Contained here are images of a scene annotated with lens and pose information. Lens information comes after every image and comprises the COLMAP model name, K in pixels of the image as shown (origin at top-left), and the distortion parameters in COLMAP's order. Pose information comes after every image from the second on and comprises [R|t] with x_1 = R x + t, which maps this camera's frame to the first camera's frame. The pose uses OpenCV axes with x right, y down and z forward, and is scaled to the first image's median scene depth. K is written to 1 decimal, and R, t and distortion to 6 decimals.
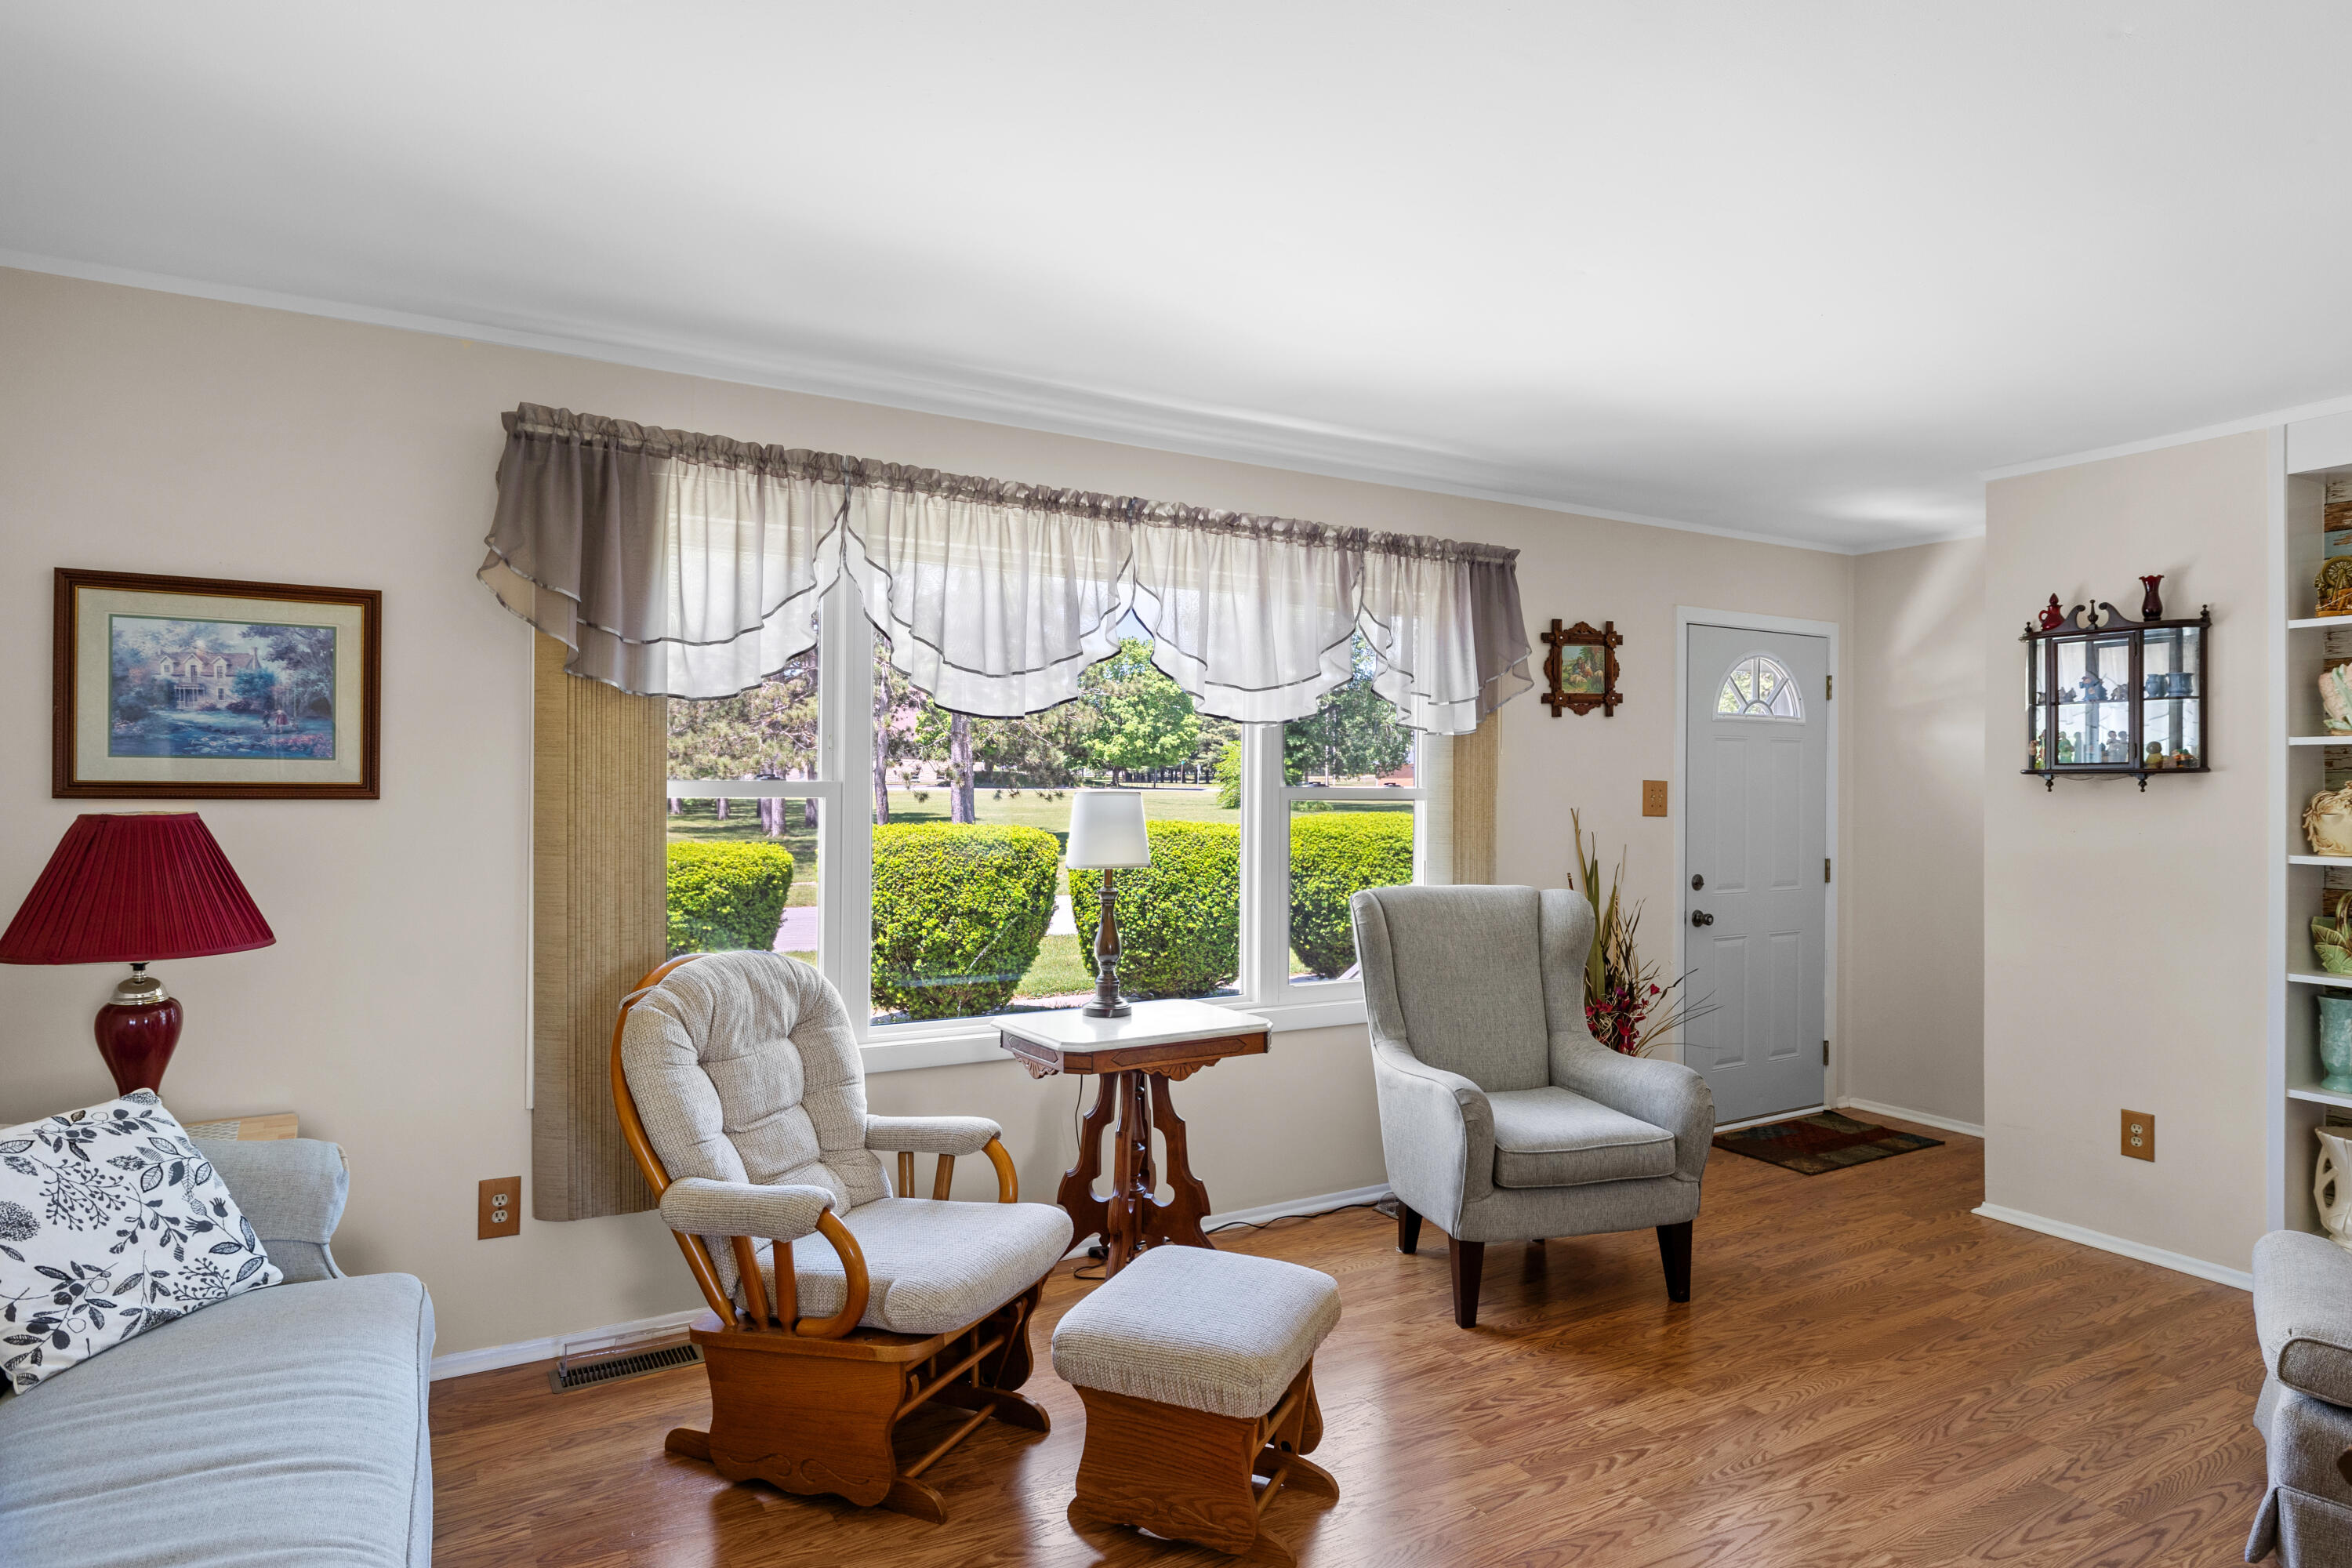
lens RADIAL K [[1316.4, 0, 1179.0], [0, 1316.4, 791.7], [0, 0, 1]] dist [-0.003508, -0.002241]
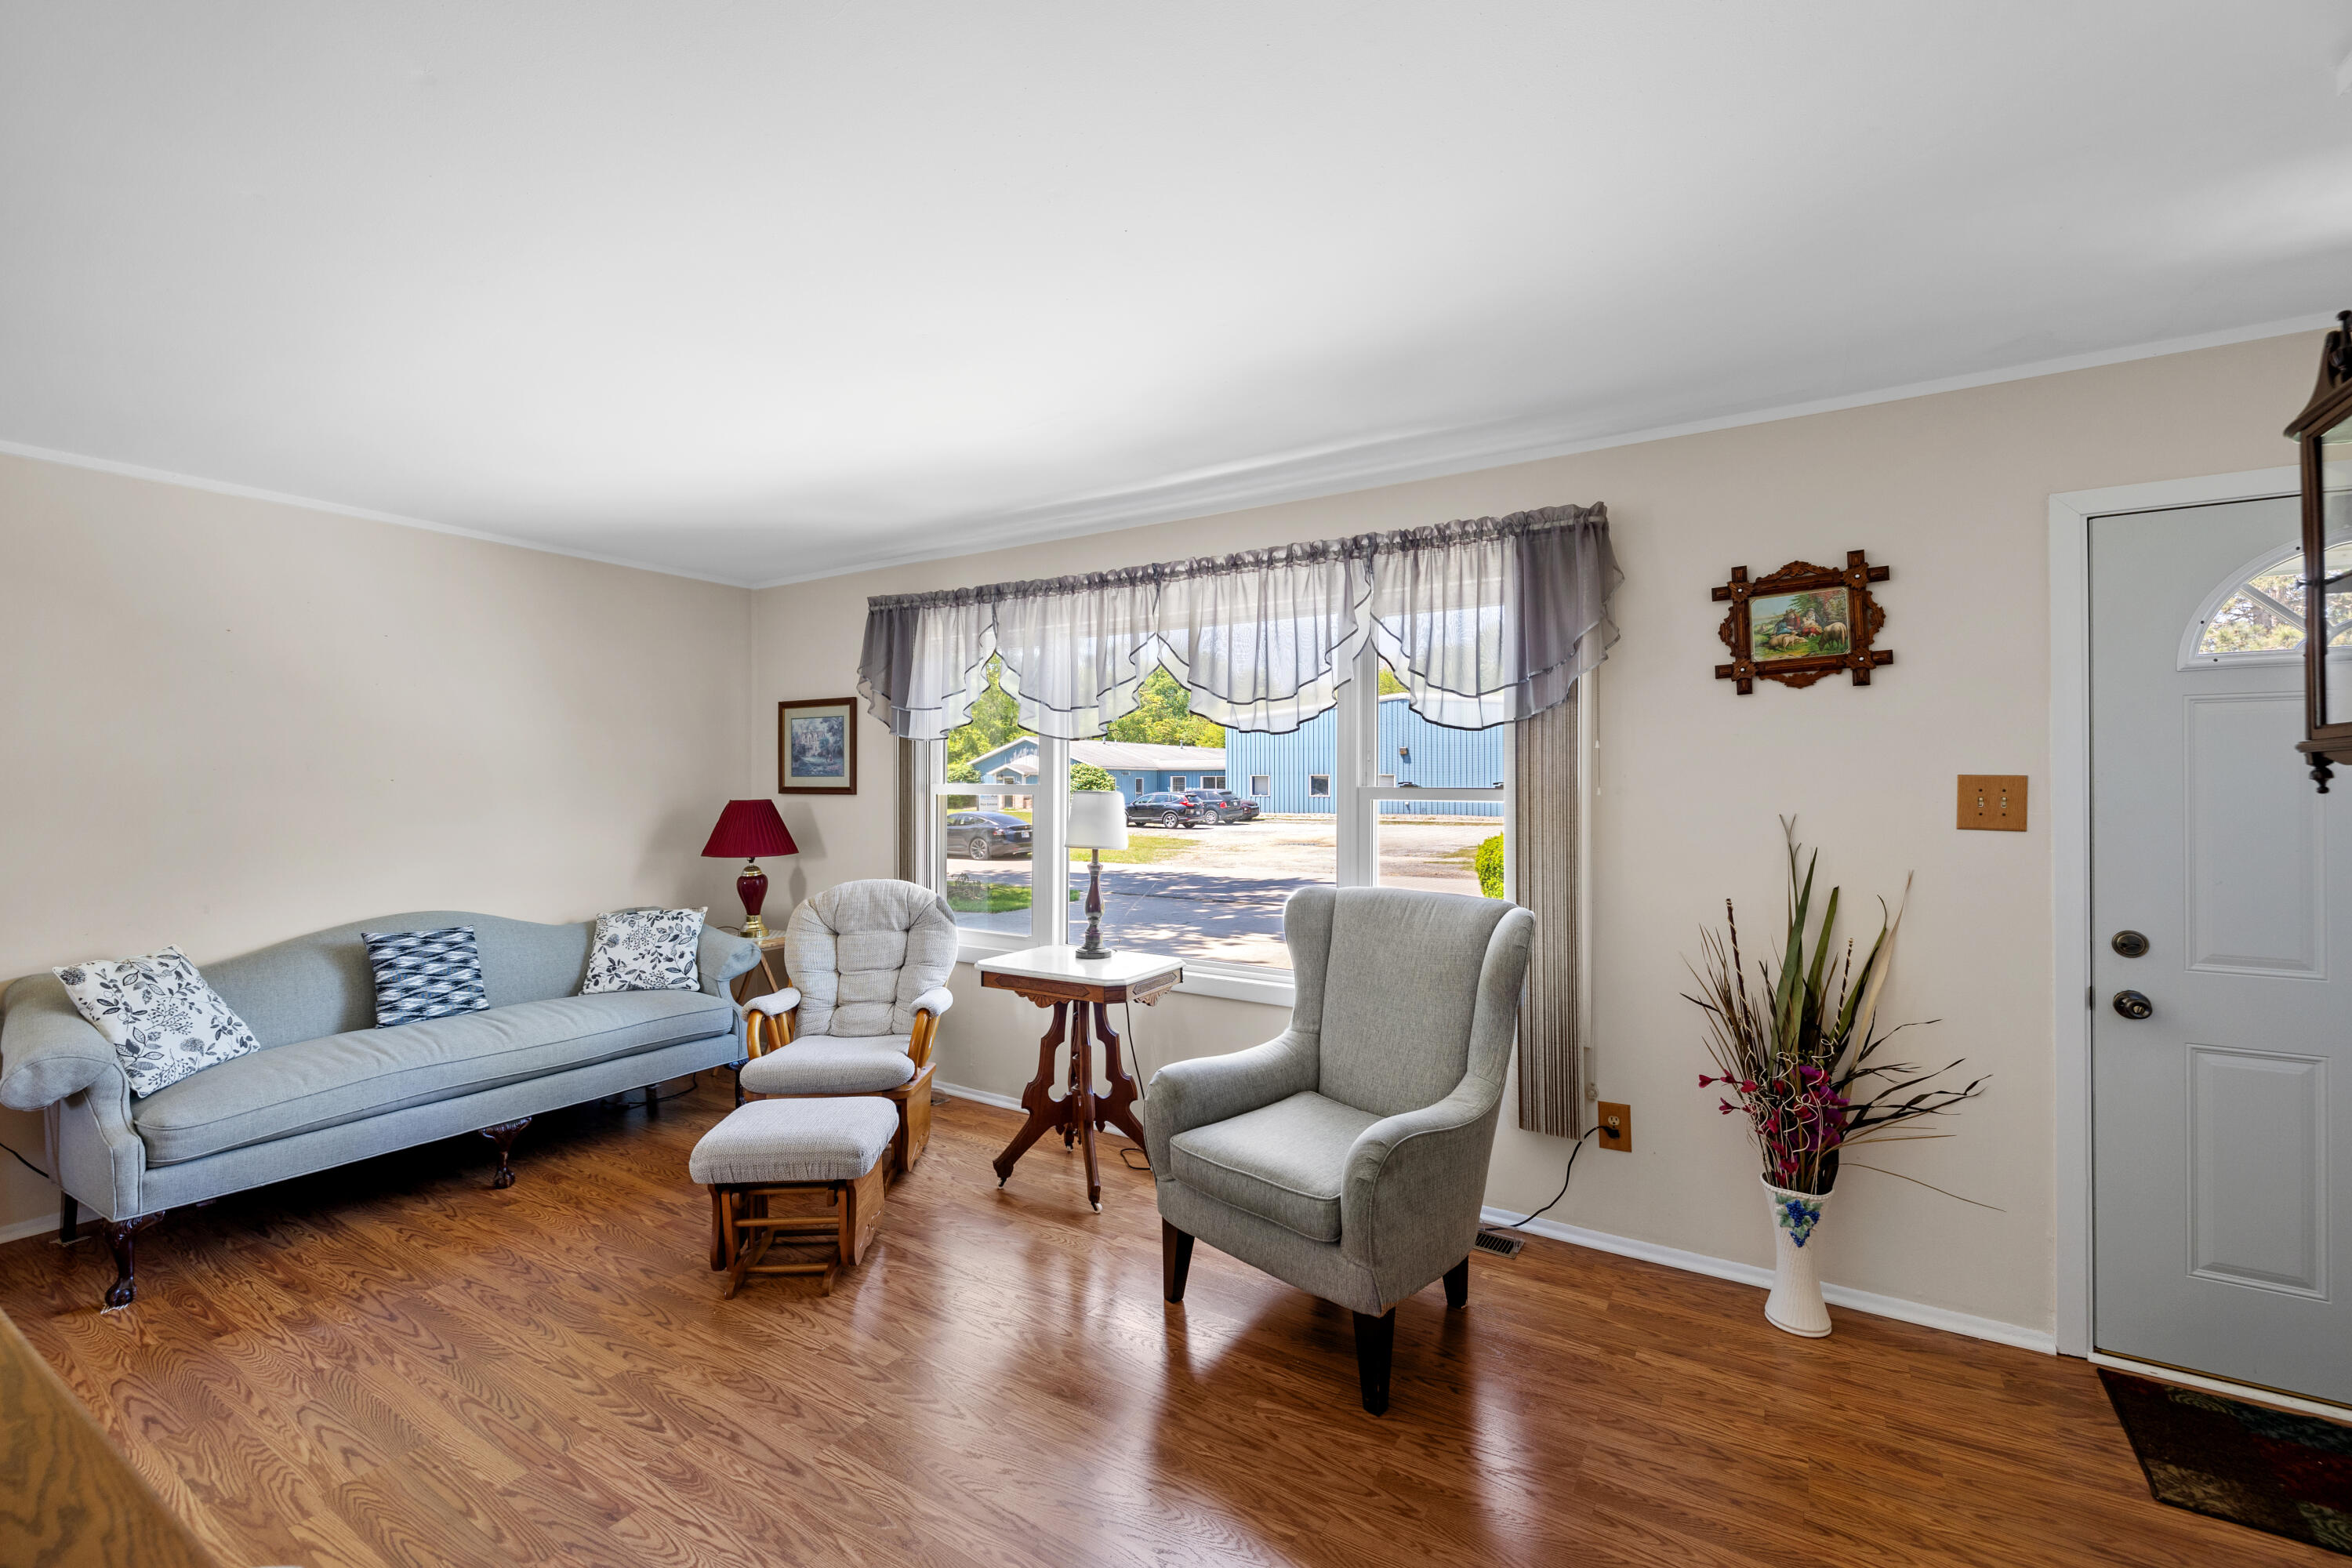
lens RADIAL K [[979.5, 0, 1176.0], [0, 979.5, 784.0], [0, 0, 1]] dist [0.001092, 0.000160]
pose [[0.463240, -0.006387, -0.886210, 0.837687], [-0.001076, 0.999969, -0.007770, 0.000276], [0.886232, 0.004553, 0.463219, 0.582140]]
